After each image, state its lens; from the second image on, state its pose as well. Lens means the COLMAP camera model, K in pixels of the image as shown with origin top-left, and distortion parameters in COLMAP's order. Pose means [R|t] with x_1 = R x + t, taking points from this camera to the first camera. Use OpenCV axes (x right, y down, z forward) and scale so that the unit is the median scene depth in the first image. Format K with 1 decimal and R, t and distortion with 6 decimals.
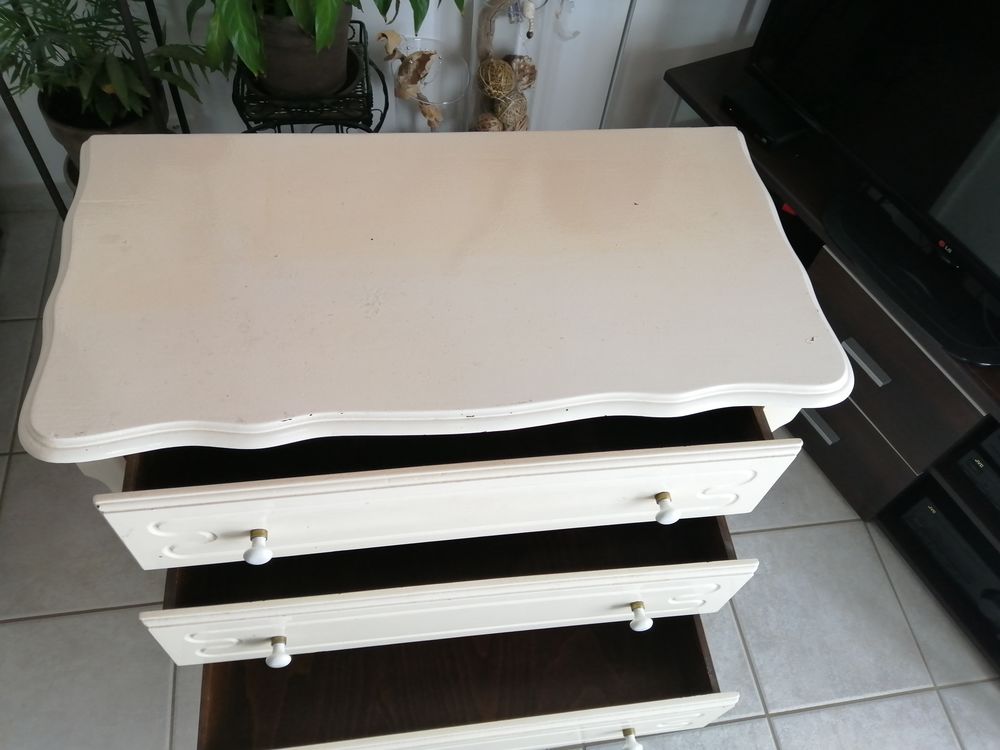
lens RADIAL K [[798.8, 0, 492.6], [0, 798.8, 375.7], [0, 0, 1]] dist [0.011371, -0.043655]
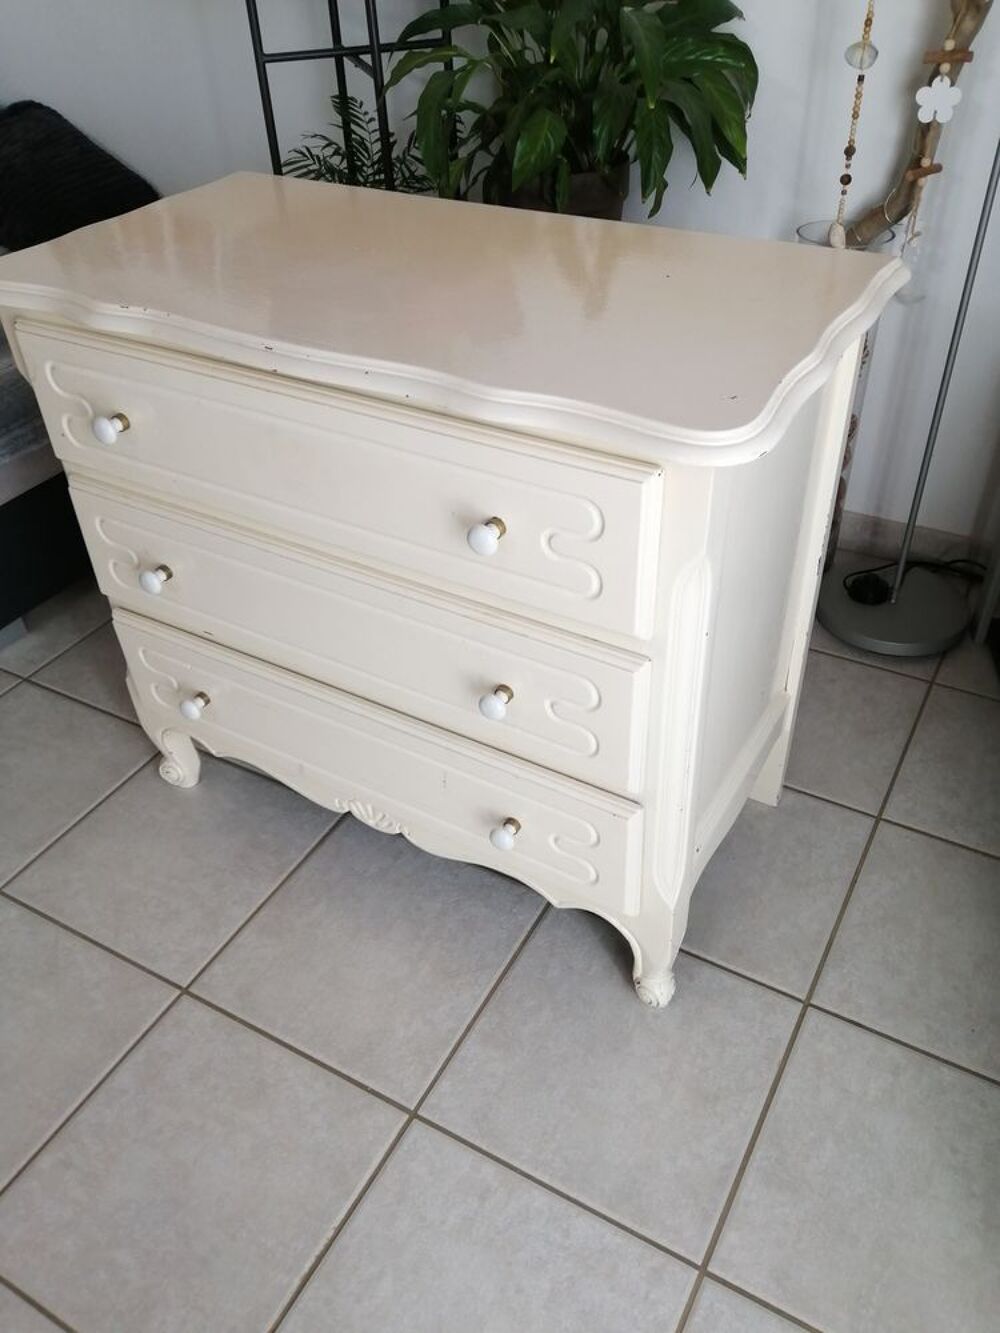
lens RADIAL K [[1064.8, 0, 493.8], [0, 1064.8, 672.1], [0, 0, 1]] dist [0.011371, -0.043655]
pose [[0.776502, 0.301956, -0.553052, 0.537743], [-0.454580, 0.876249, -0.159829, 0.257440], [0.436350, 0.375514, 0.817672, 0.185970]]
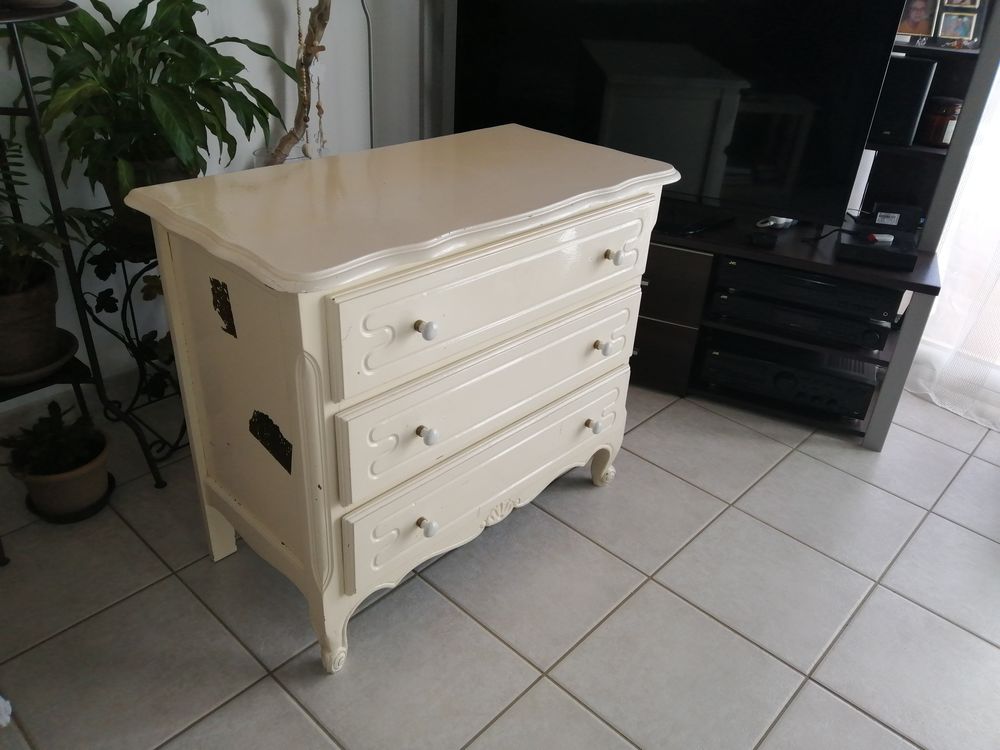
lens RADIAL K [[798.8, 0, 498.2], [0, 798.8, 376.0], [0, 0, 1]] dist [0.011371, -0.043655]
pose [[0.784992, -0.347668, 0.512753, -0.585251], [0.518339, 0.821889, -0.236270, 0.379675], [-0.339282, 0.451250, 0.825385, -0.057849]]
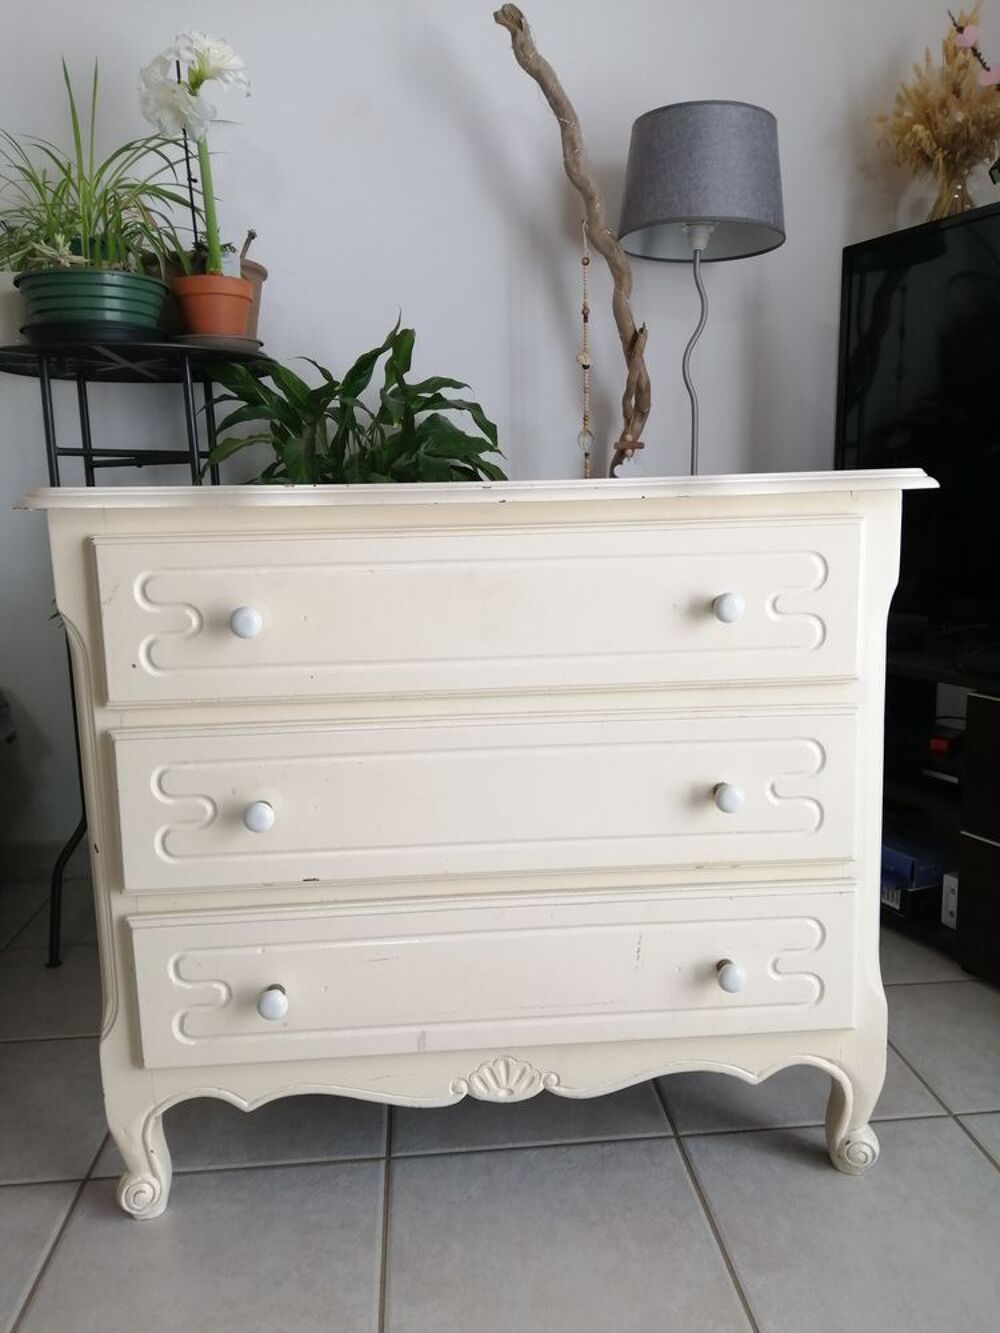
lens RADIAL K [[1064.8, 0, 494.8], [0, 1064.8, 659.0], [0, 0, 1]] dist [0.011371, -0.043655]
pose [[0.990937, -0.096711, -0.093220, 0.045599], [-0.002625, 0.679921, -0.733281, 0.652835], [0.134298, 0.726880, 0.673505, 0.195338]]
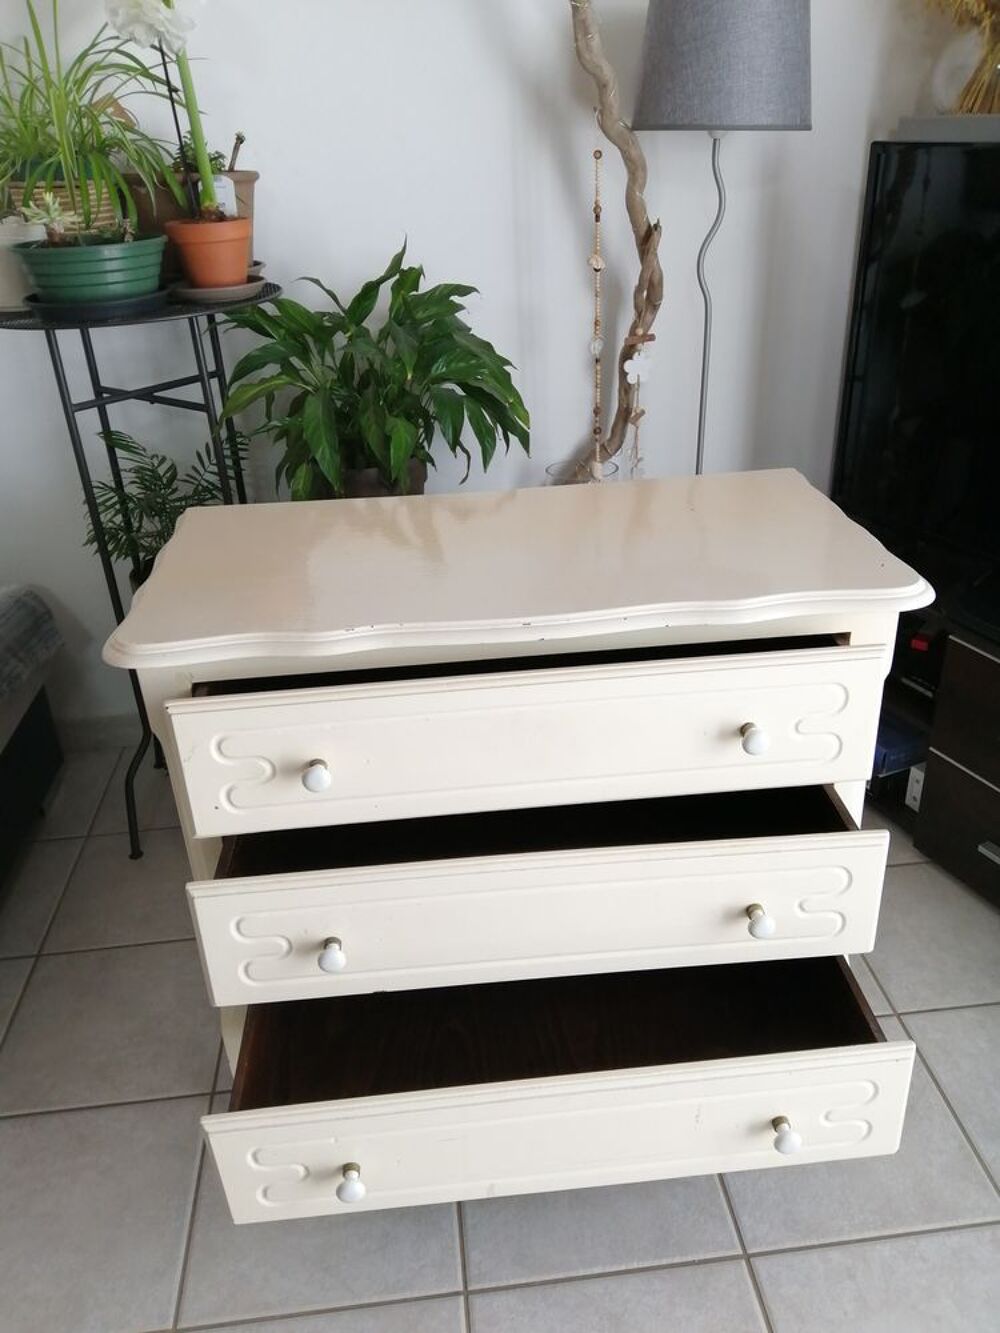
lens RADIAL K [[1064.8, 0, 499.0], [0, 1064.8, 663.9], [0, 0, 1]] dist [0.011371, -0.043655]
pose [[0.989851, -0.092052, -0.108263, 0.047432], [0.029673, 0.878932, -0.476023, 0.445140], [0.138975, 0.467980, 0.872743, -0.094914]]
